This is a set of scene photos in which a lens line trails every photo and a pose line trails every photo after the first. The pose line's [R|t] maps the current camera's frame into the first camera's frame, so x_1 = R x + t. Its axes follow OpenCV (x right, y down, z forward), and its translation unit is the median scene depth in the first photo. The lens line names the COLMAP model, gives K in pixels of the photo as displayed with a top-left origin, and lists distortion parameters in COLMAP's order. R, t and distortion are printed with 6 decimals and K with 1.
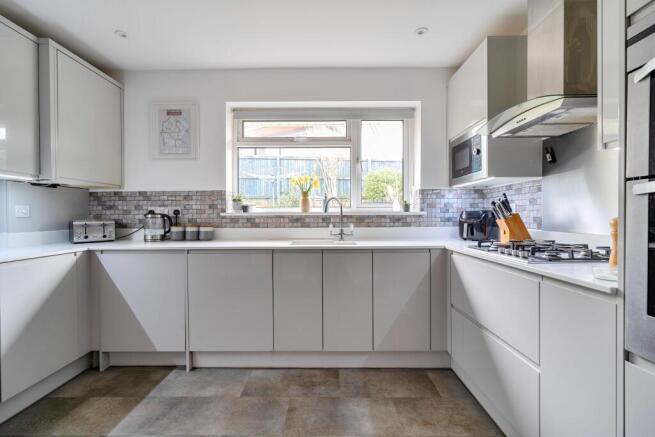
lens RADIAL K [[283.4, 0, 325.1], [0, 283.4, 217.9], [0, 0, 1]] dist [0.000466, -0.000778]
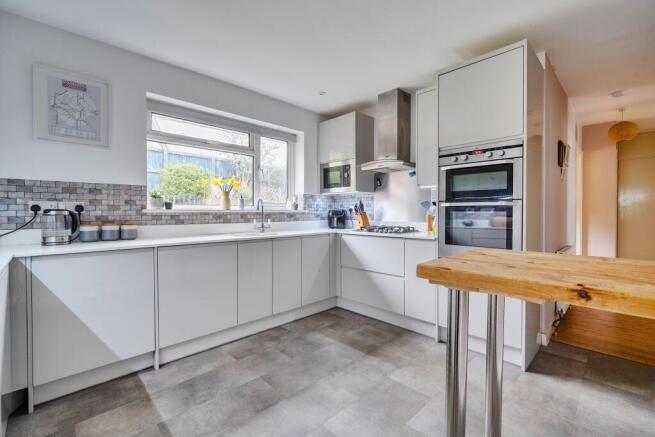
lens RADIAL K [[283.4, 0, 332.9], [0, 283.4, 216.5], [0, 0, 1]] dist [0.000466, -0.000778]
pose [[0.700918, -0.007119, 0.713207, -0.618129], [0.004561, 0.999974, 0.005500, 0.003253], [-0.713228, -0.000602, 0.700932, -0.106275]]
